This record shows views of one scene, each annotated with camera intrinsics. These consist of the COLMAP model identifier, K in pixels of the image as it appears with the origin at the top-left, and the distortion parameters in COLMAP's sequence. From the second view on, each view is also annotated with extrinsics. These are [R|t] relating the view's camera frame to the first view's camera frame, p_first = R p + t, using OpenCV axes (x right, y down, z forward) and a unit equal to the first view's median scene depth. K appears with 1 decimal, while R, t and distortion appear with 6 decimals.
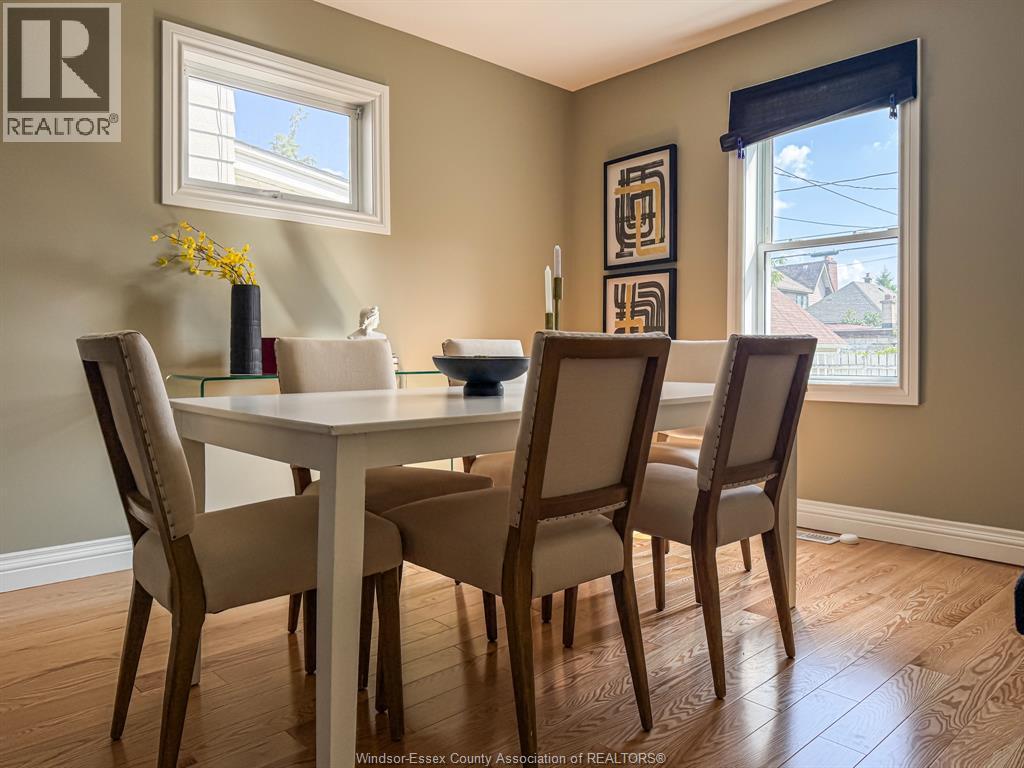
lens RADIAL K [[733.5, 0, 519.2], [0, 733.5, 381.7], [0, 0, 1]] dist [0.023296, -0.011746]
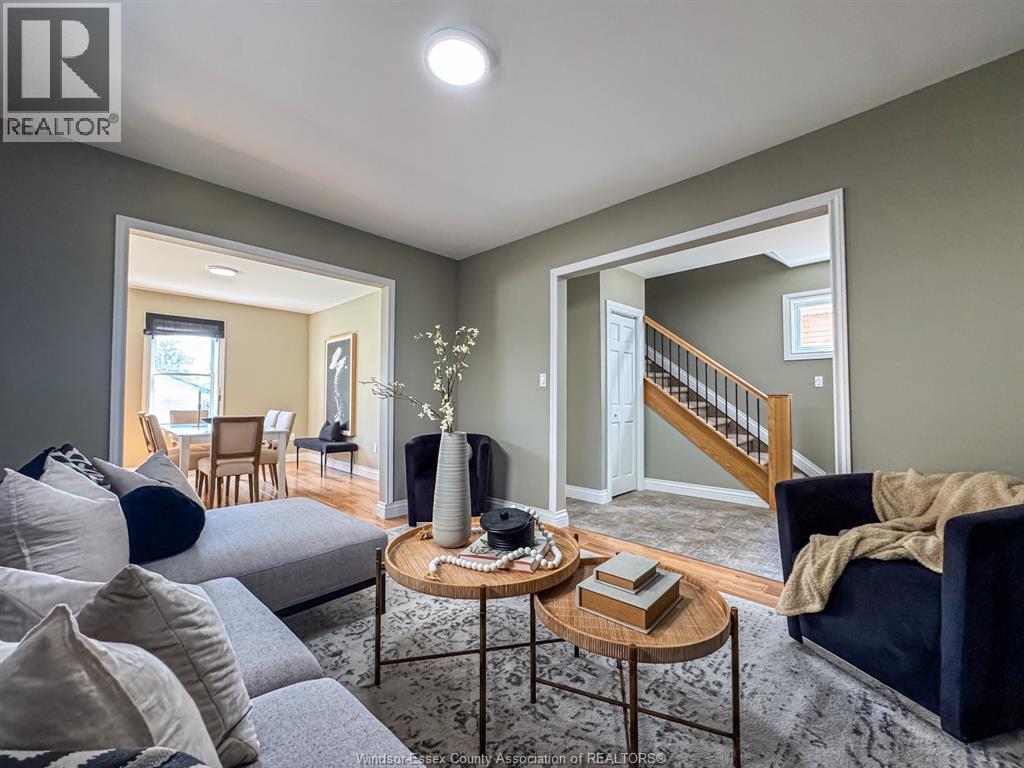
lens RADIAL K [[415.8, 0, 519.3], [0, 415.8, 384.3], [0, 0, 1]] dist [0.001030, 0.000221]
pose [[-0.068221, 0.030369, 0.997208, -1.120195], [0.034880, 0.998998, -0.028037, -0.049810], [-0.997060, 0.032869, -0.069212, -0.172856]]
